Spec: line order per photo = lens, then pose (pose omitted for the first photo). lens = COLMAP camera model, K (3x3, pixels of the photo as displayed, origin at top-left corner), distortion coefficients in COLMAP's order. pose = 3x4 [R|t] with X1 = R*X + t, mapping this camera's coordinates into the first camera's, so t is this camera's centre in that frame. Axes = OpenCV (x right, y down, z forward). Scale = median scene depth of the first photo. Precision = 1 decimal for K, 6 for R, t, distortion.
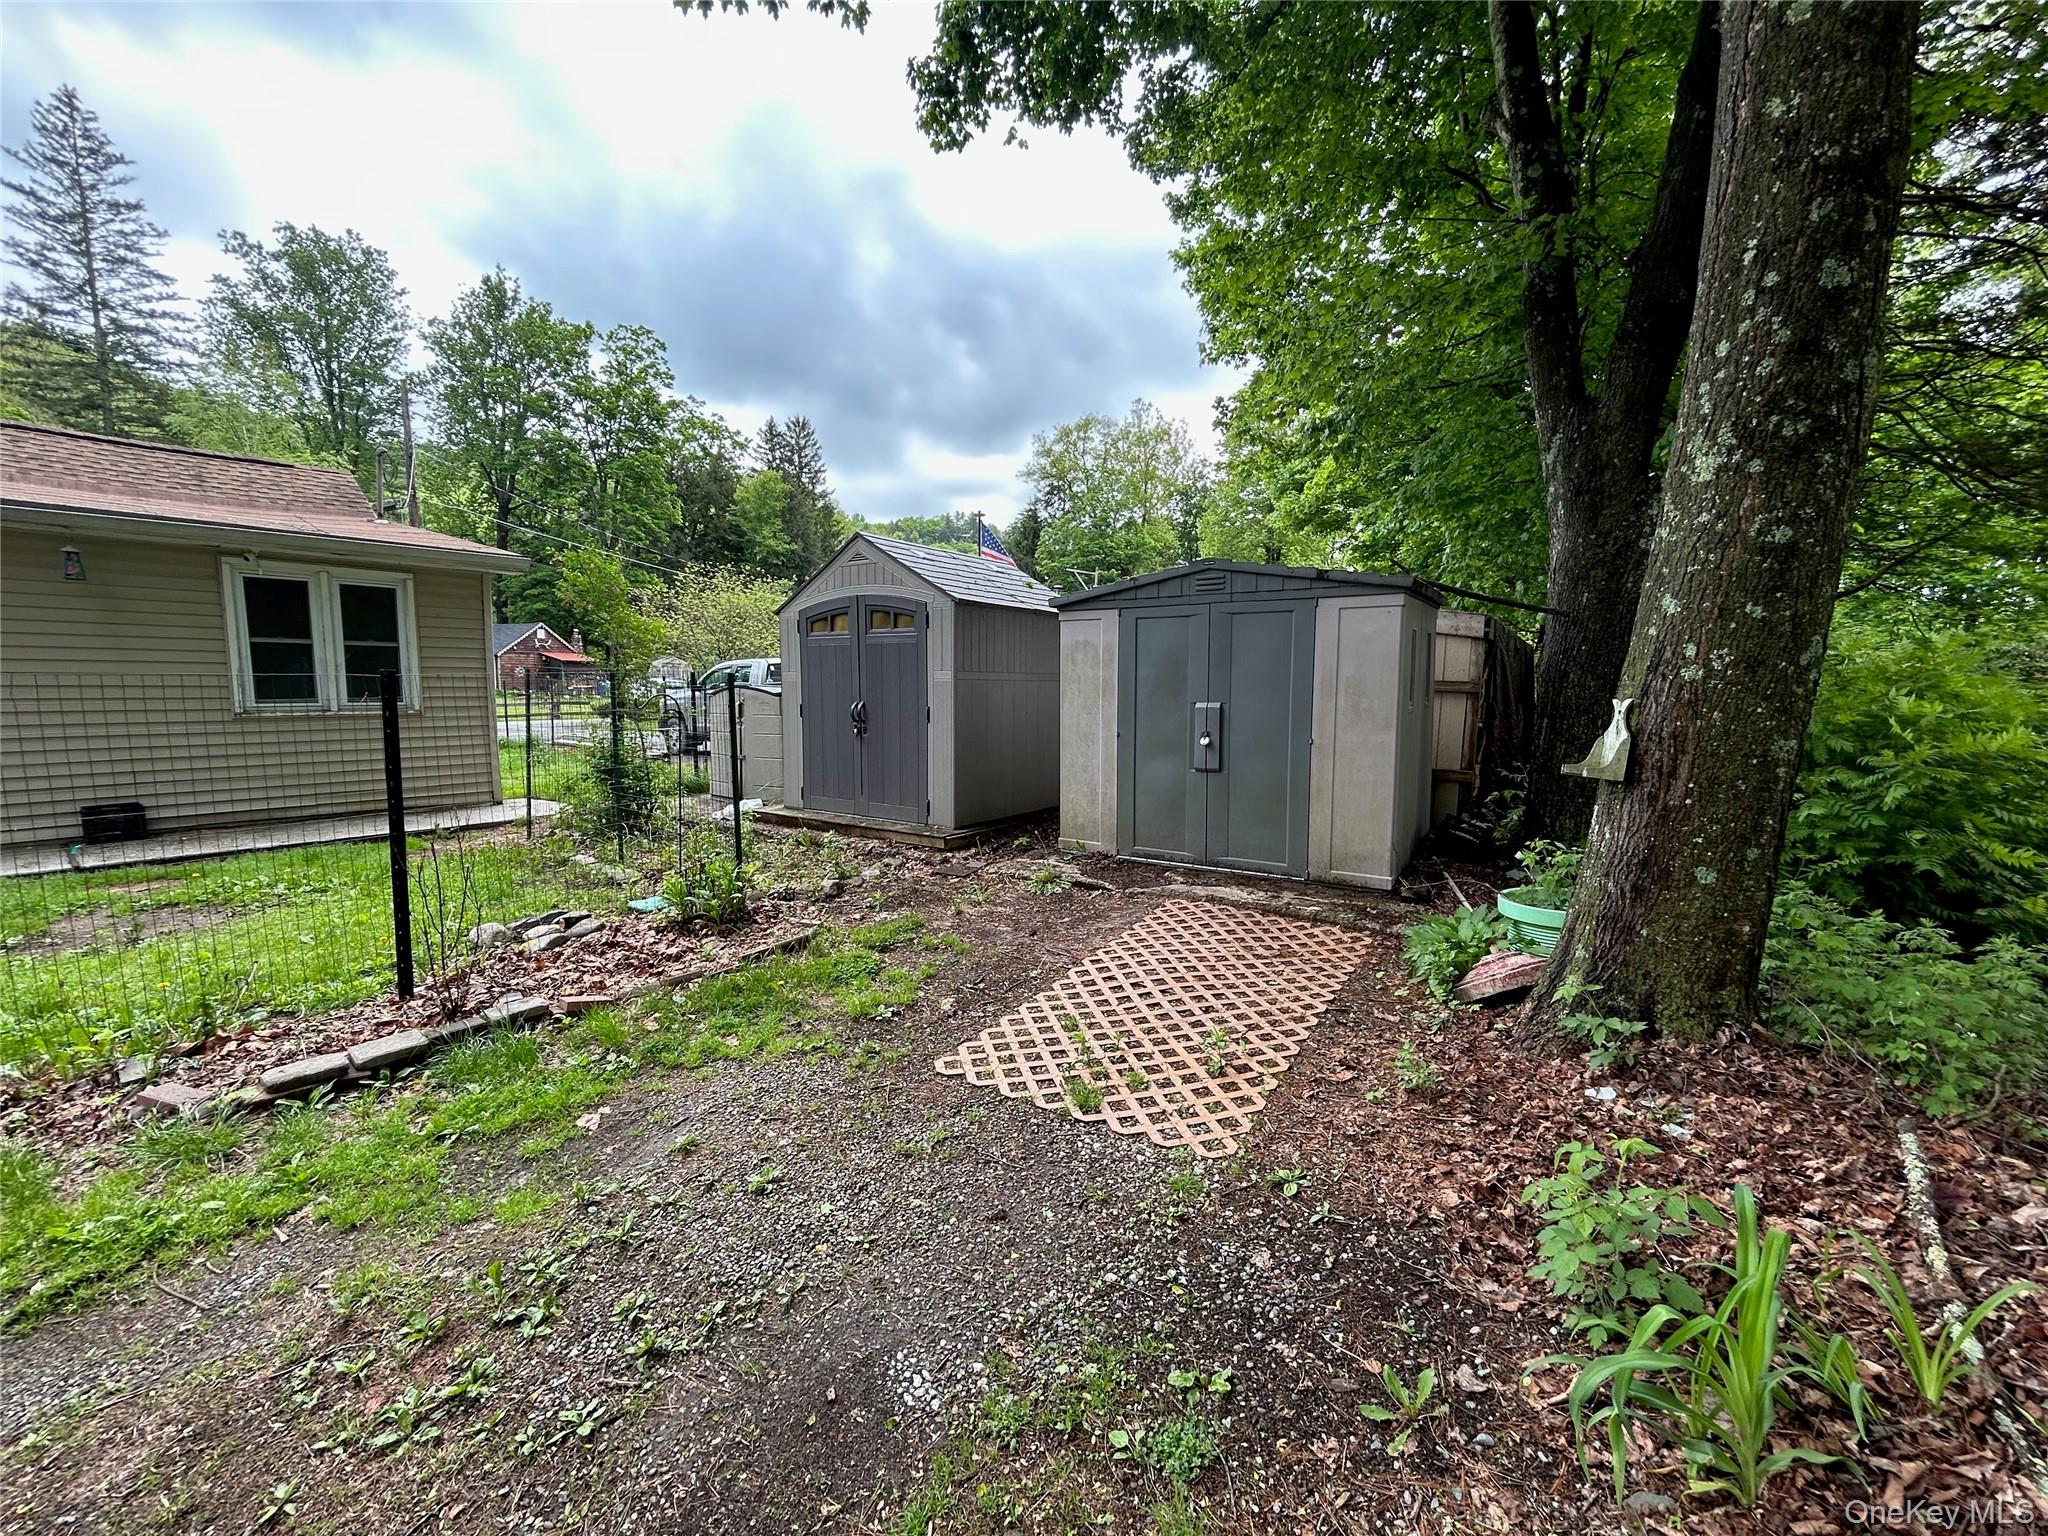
lens RADIAL K [[841.9, 0, 1024.0], [0, 841.9, 768.0], [0, 0, 1]] dist [-0.001261, 0.001192]
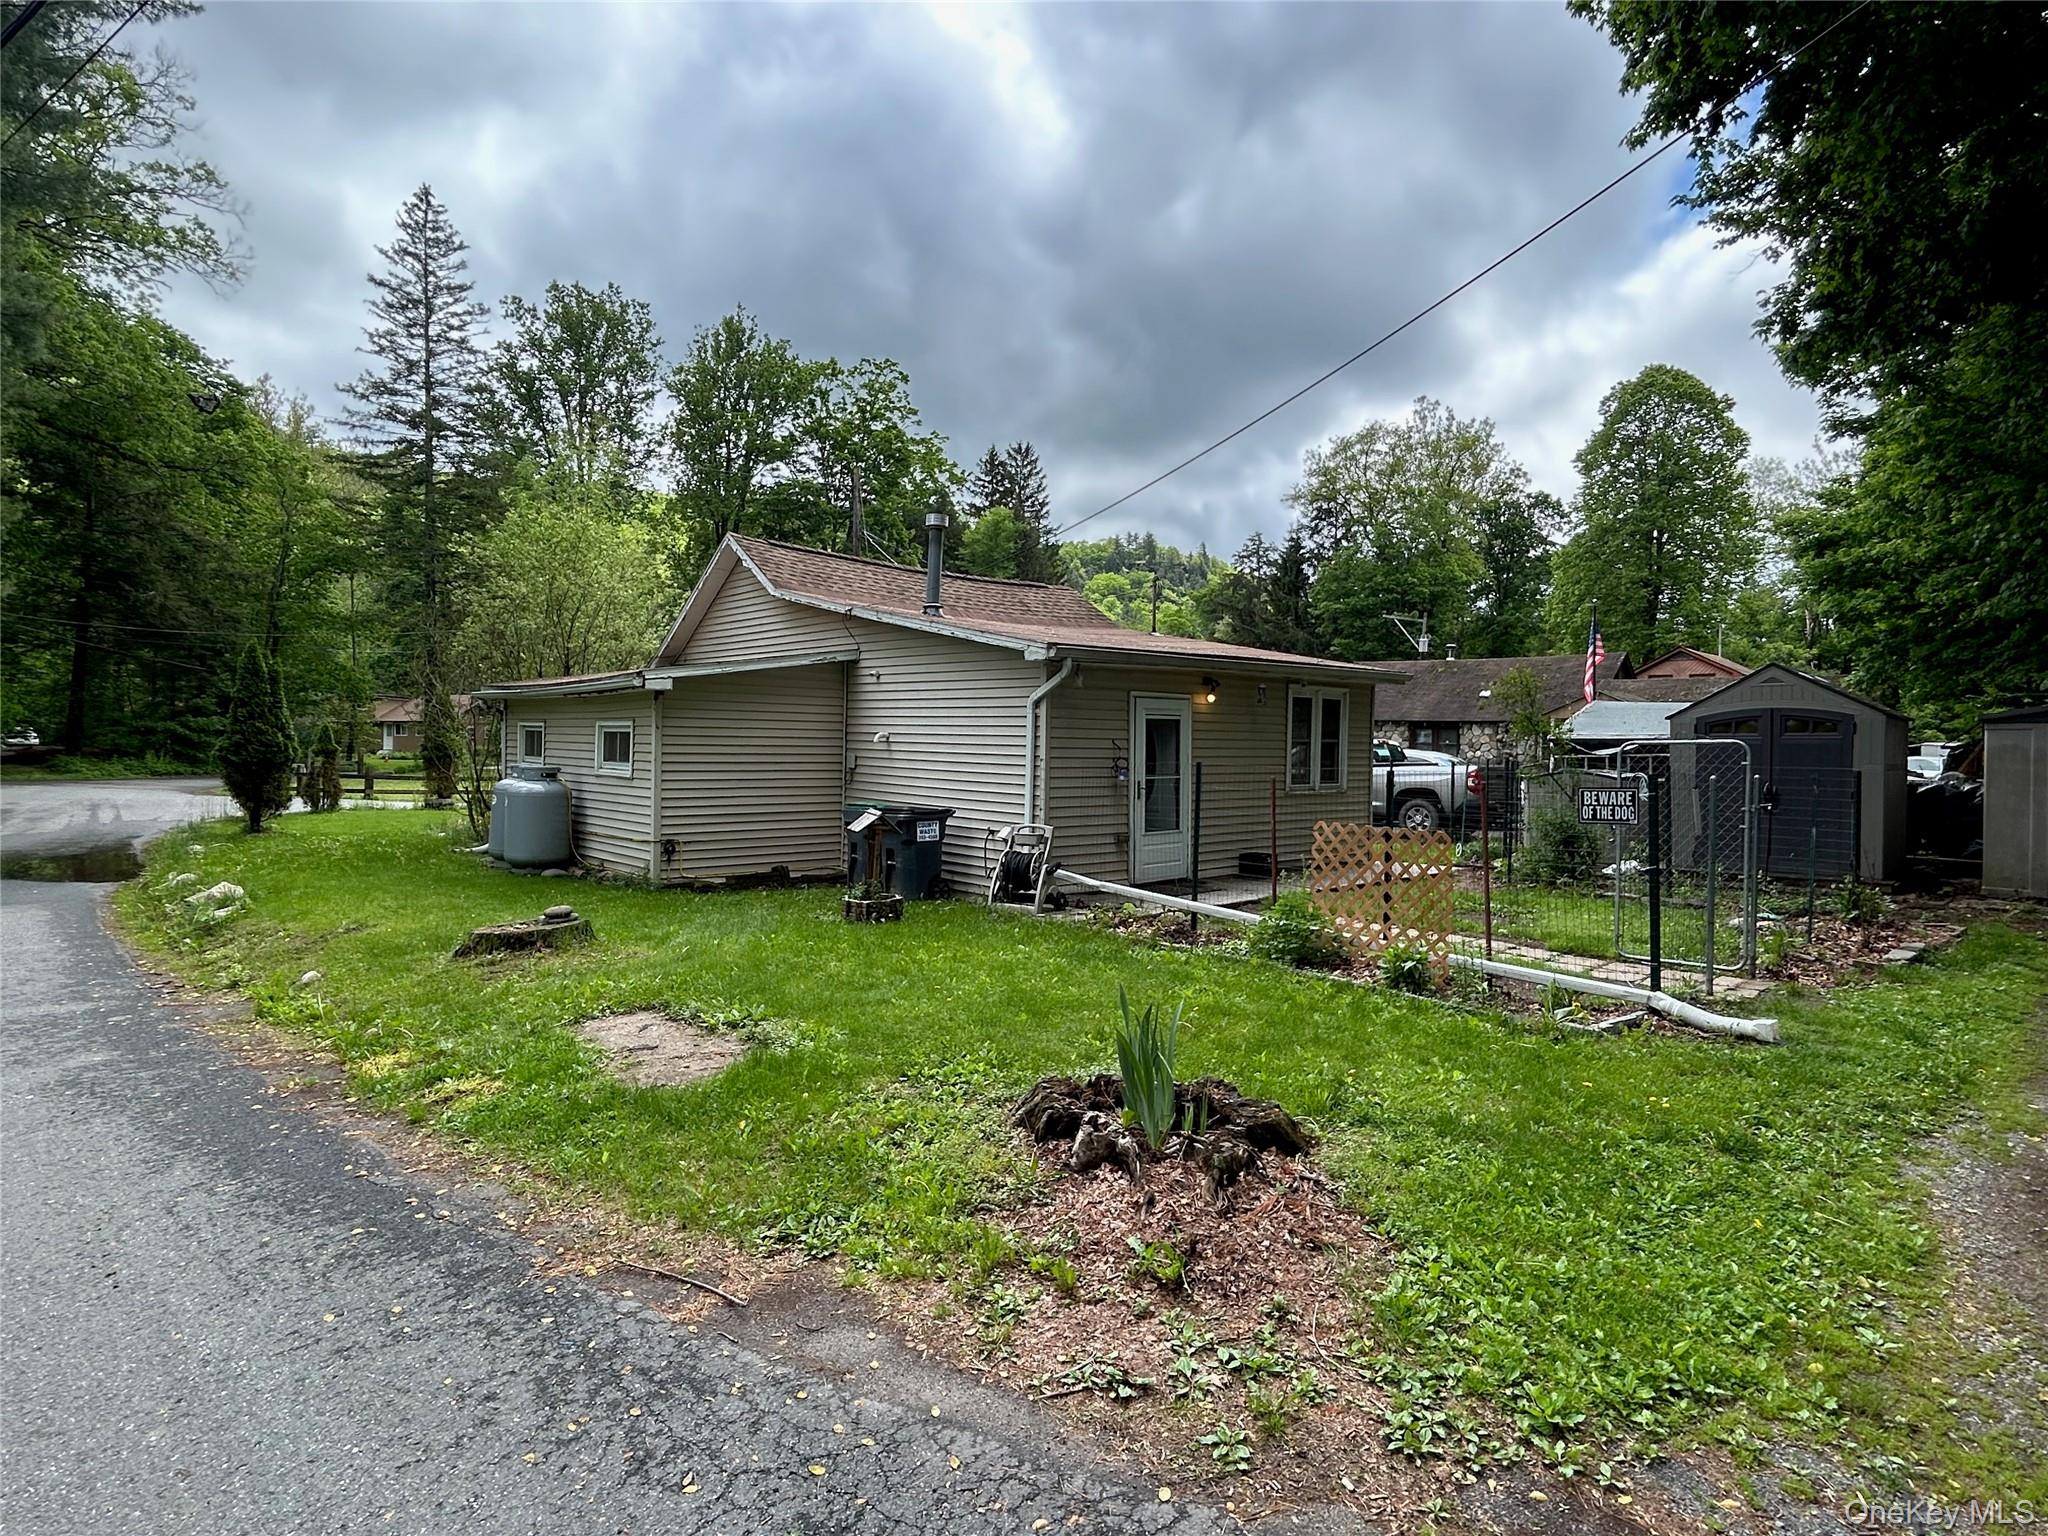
lens RADIAL K [[1105.4, 0, 1024.0], [0, 1105.4, 768.0], [0, 0, 1]] dist [0.000191, 0.003050]
pose [[0.986837, 0.001618, -0.161711, -0.182792], [-0.015326, 0.996385, -0.083557, 0.009868], [0.160991, 0.084936, 0.983294, -0.156261]]
